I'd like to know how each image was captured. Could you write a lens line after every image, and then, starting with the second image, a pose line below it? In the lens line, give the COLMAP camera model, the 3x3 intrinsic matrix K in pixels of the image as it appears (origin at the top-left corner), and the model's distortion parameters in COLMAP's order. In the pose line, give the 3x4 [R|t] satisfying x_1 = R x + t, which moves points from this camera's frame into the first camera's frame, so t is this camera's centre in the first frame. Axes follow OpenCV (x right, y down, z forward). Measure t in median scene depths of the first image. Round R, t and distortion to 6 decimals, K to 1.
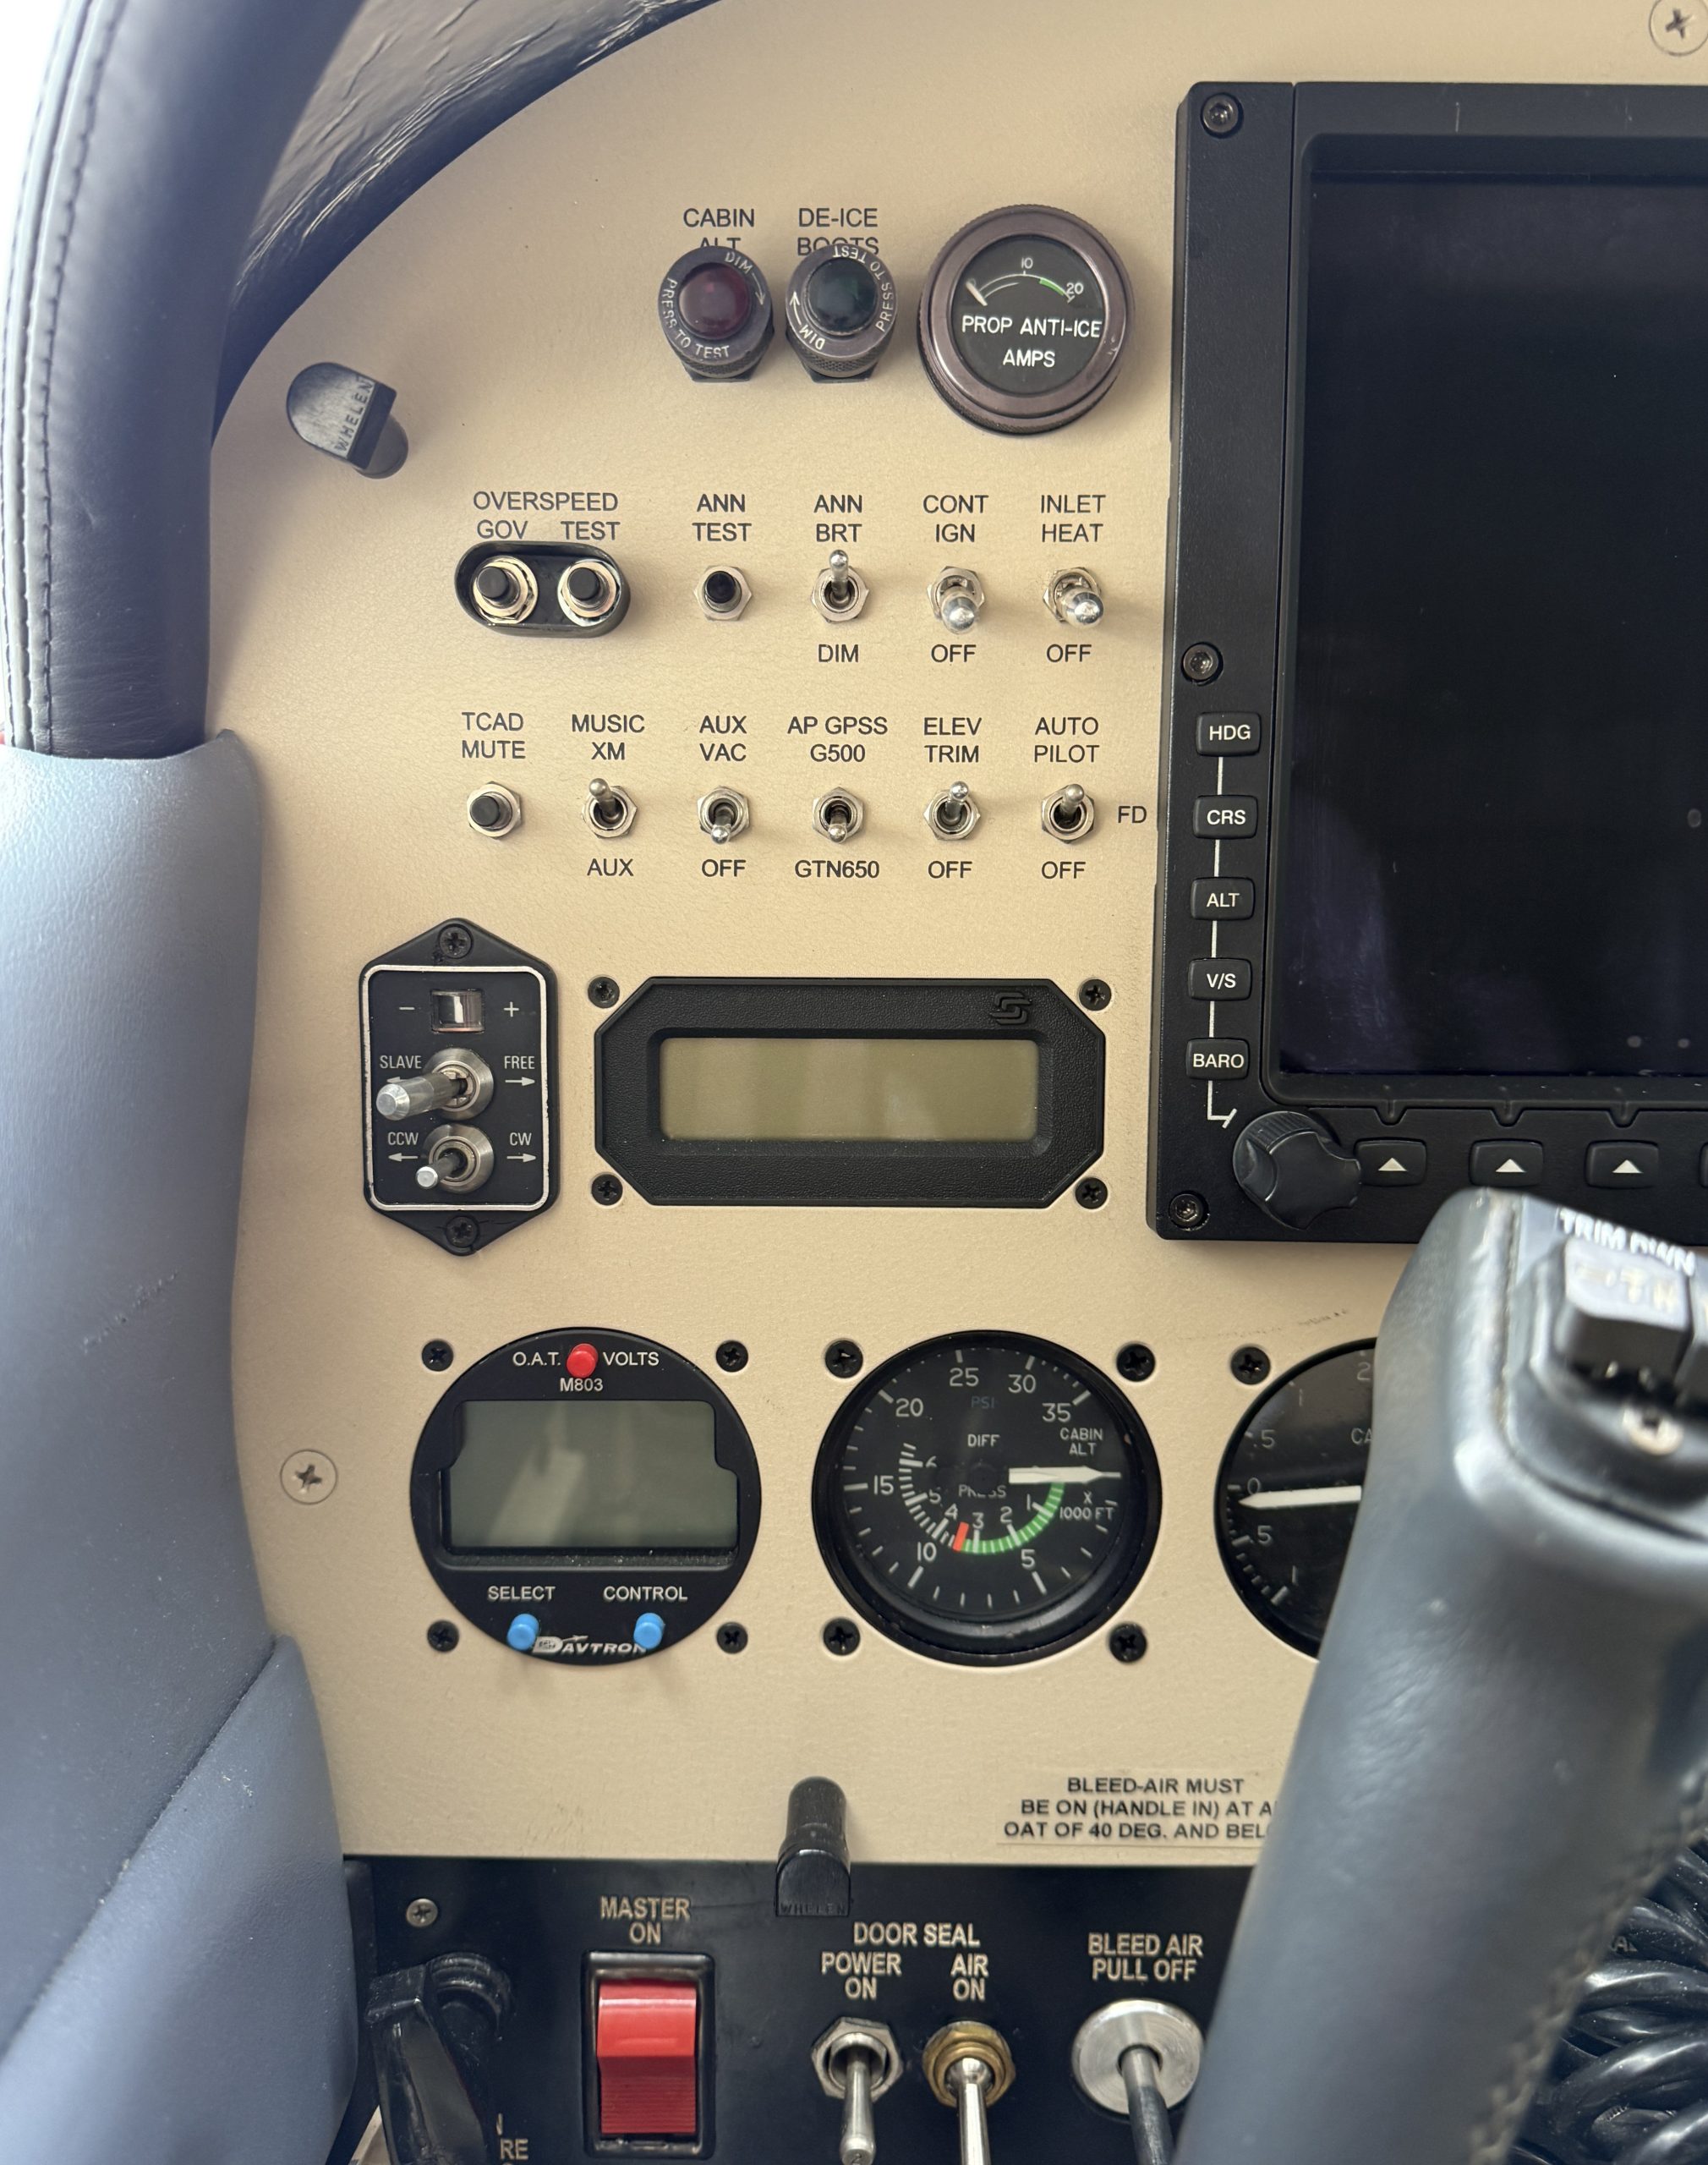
lens RADIAL K [[1749.1, 0, 853.8], [0, 1749.1, 1048.5], [0, 0, 1]] dist [0.103618, -0.183633]
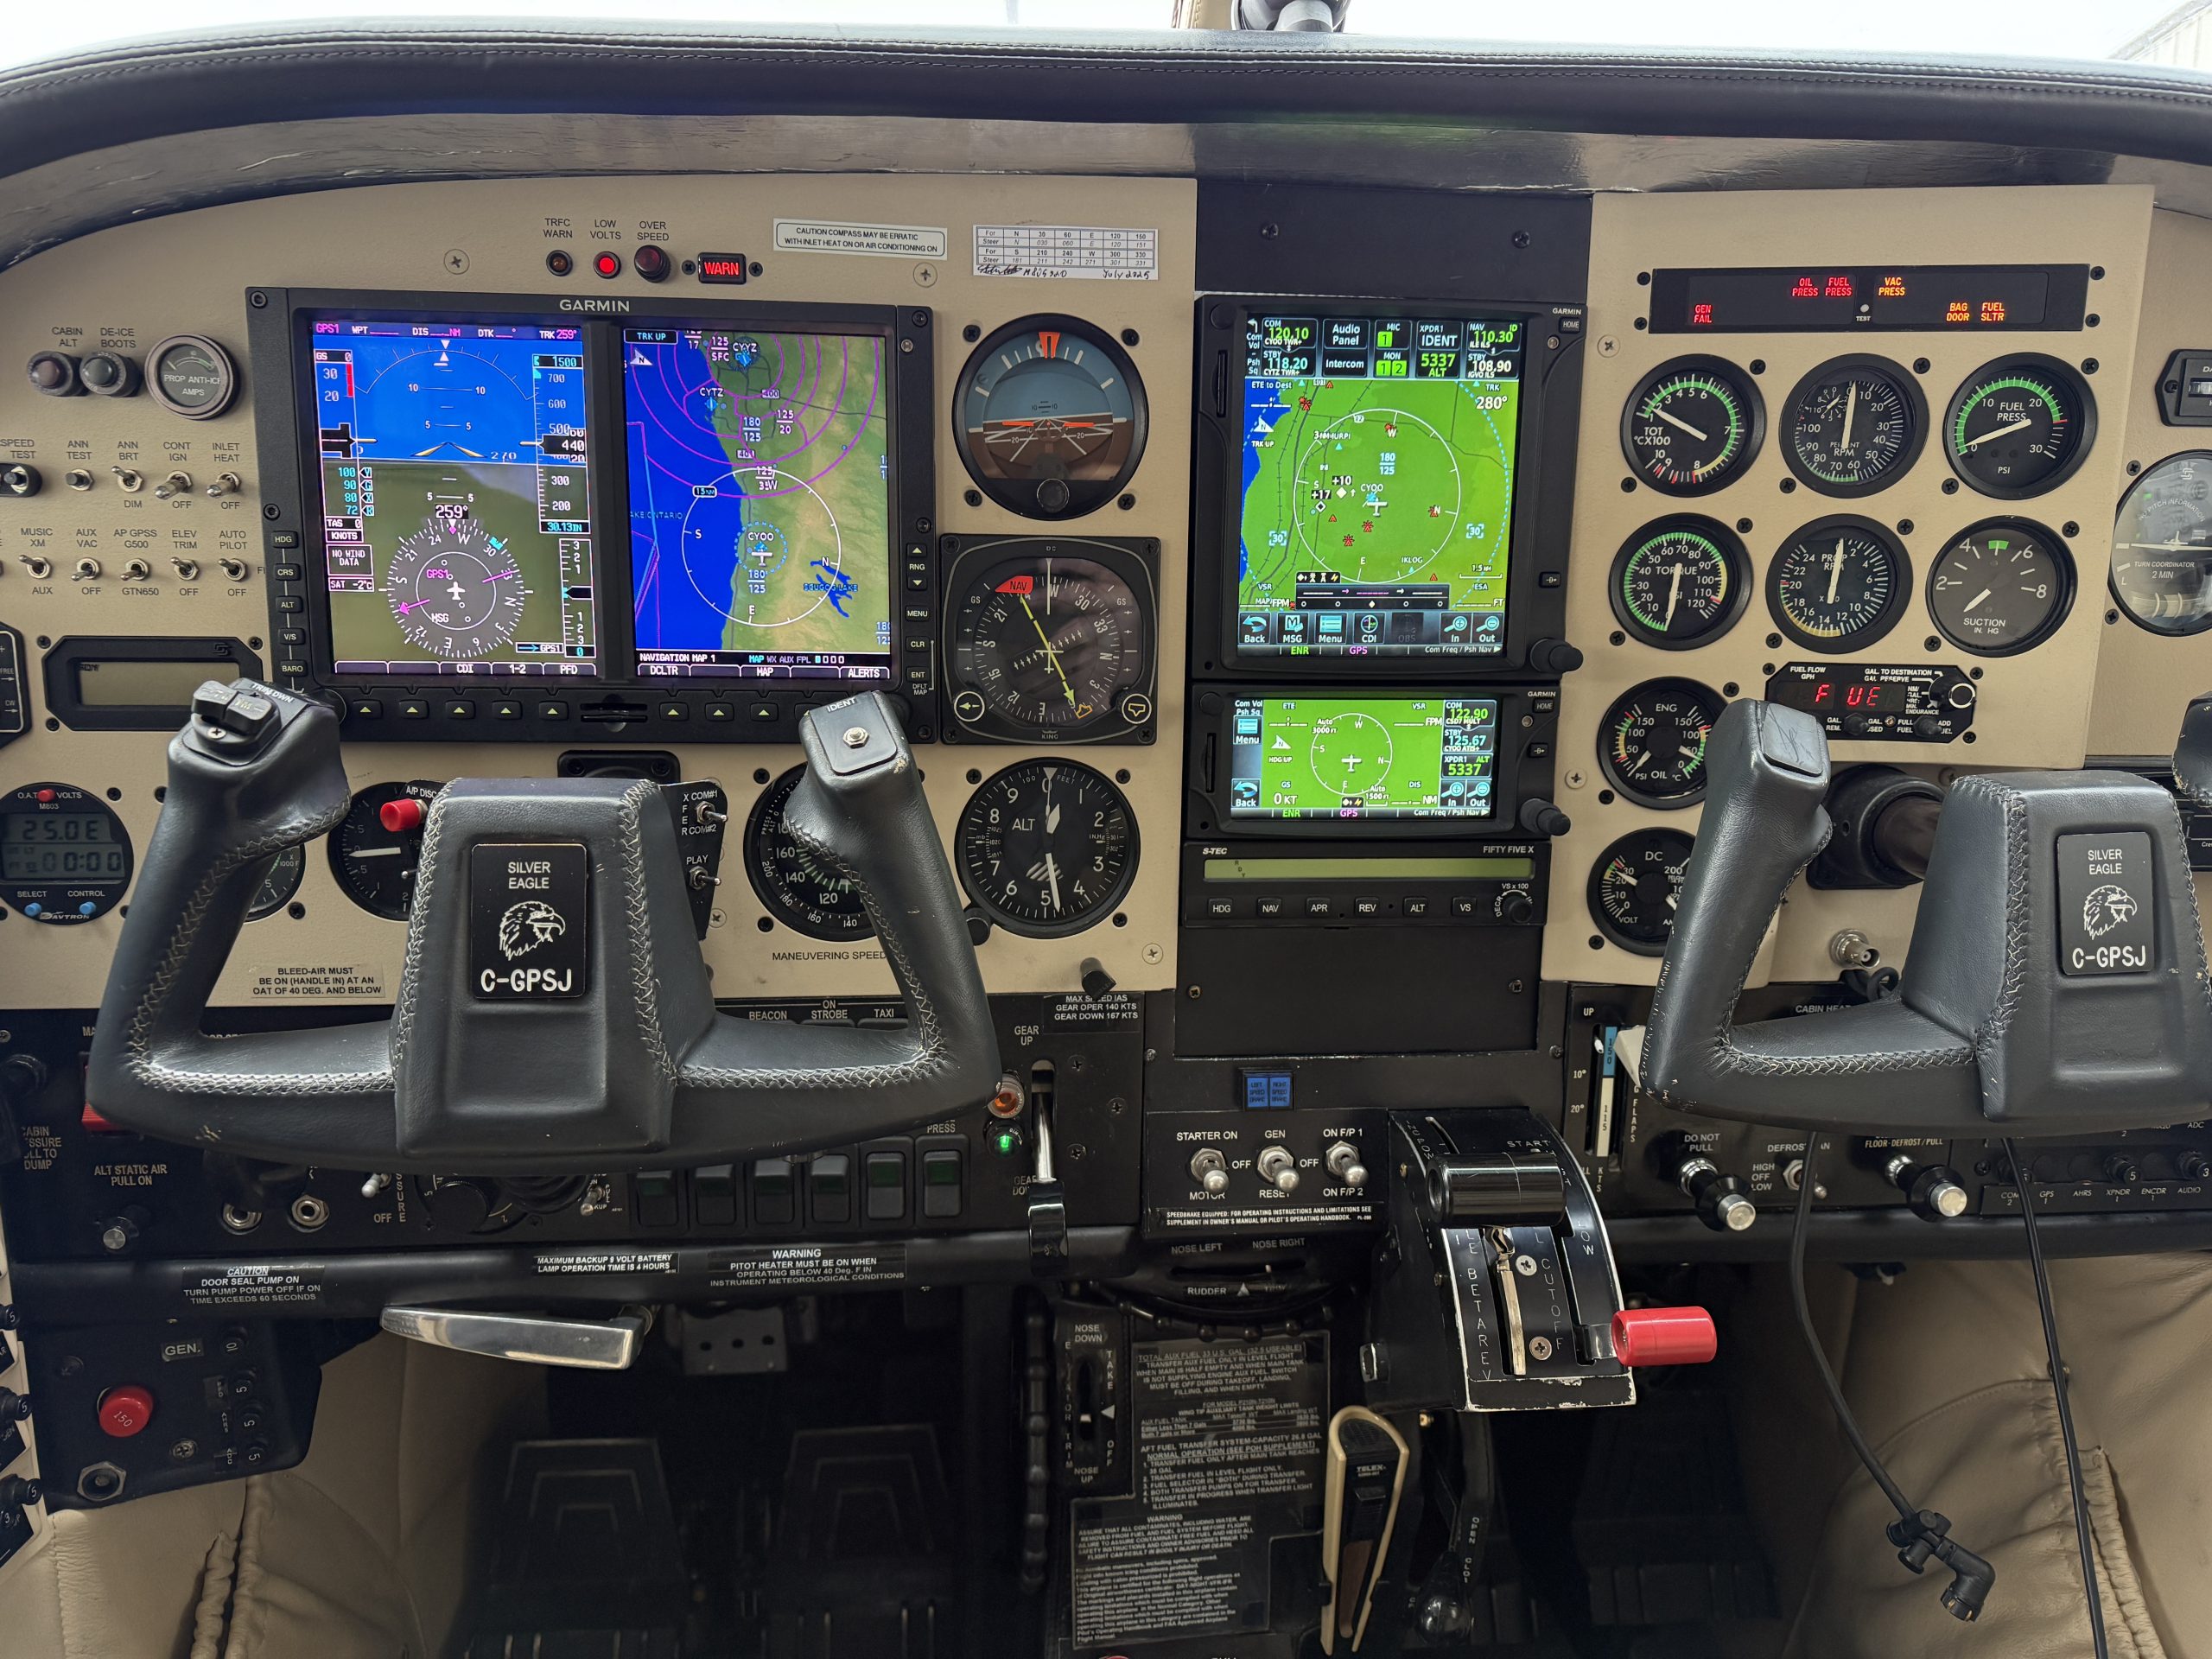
lens RADIAL K [[1578.9, 0, 1113.0], [0, 1578.9, 833.4], [0, 0, 1]] dist [0.019195, -0.029101]
pose [[0.993695, -0.011389, 0.111539, 1.095211], [0.006245, 0.998905, 0.046363, 0.142024], [-0.111944, -0.045374, 0.992678, -1.373684]]
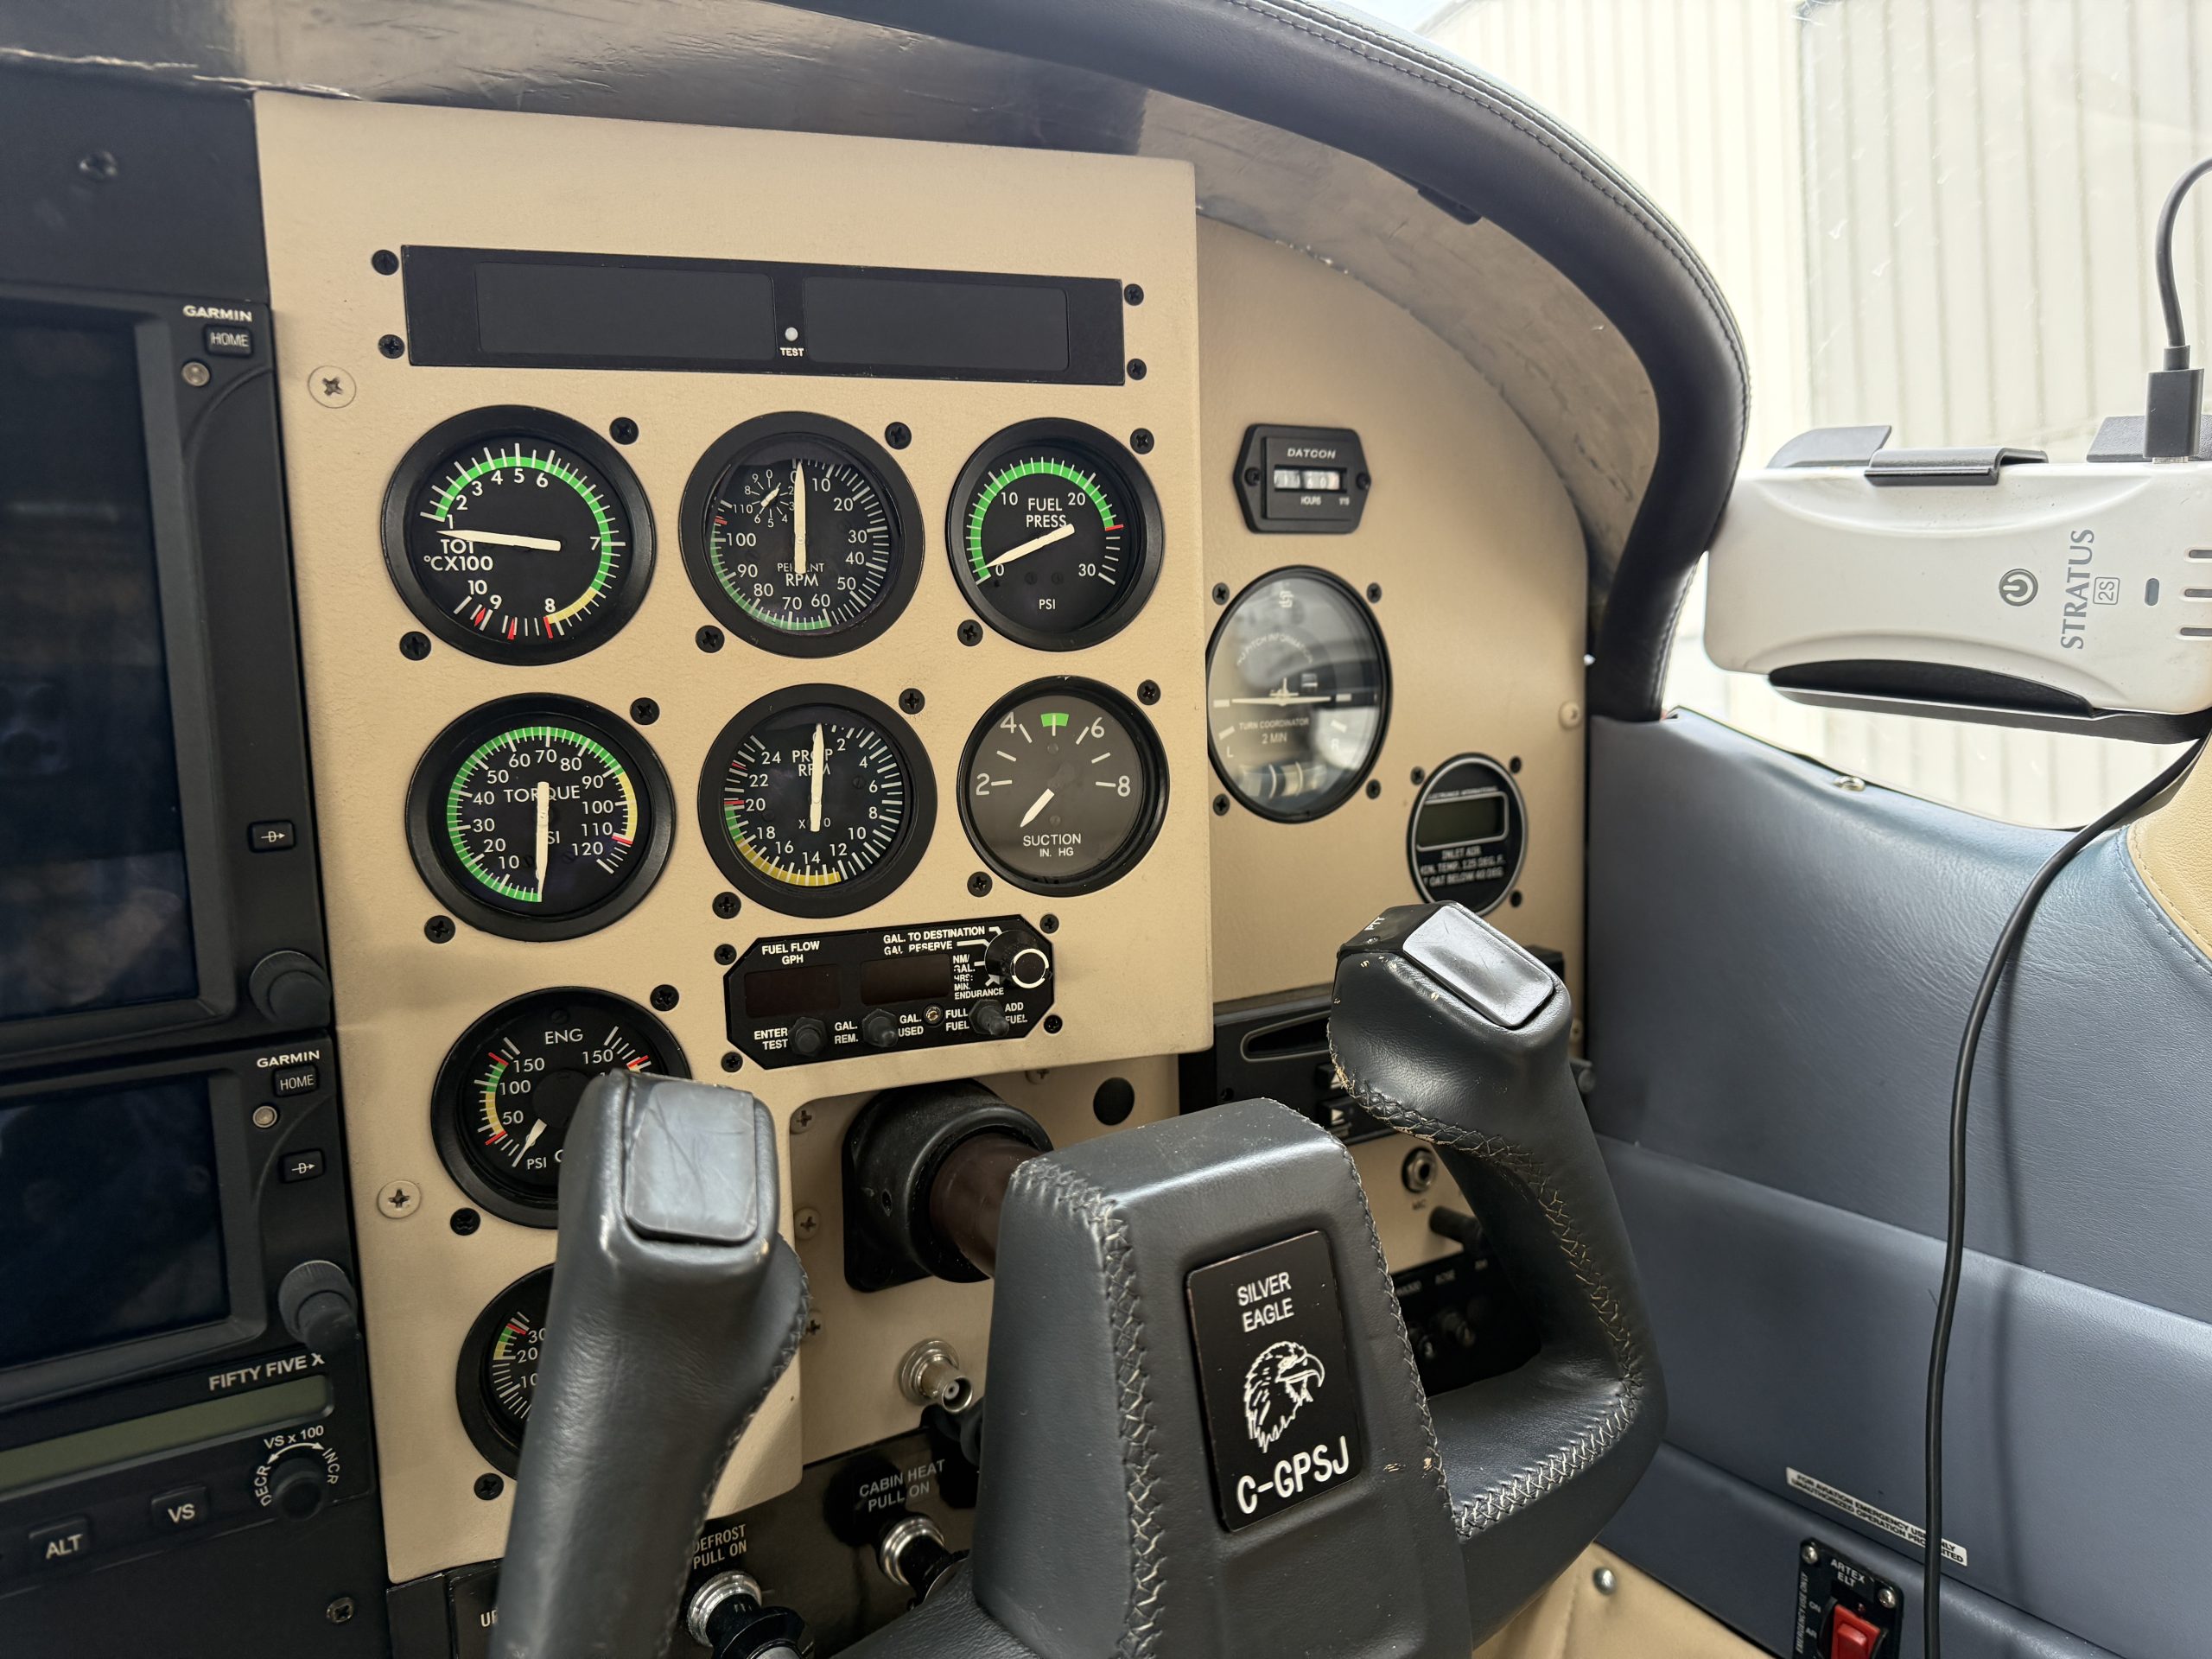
lens RADIAL K [[1566.9, 0, 1114.3], [0, 1566.9, 841.4], [0, 0, 1]] dist [0.109533, -0.161008]
pose [[0.823794, -0.097793, 0.558390, 1.885760], [0.110265, 0.993837, 0.011380, -0.067933], [-0.556062, 0.052196, 0.829500, -0.410720]]
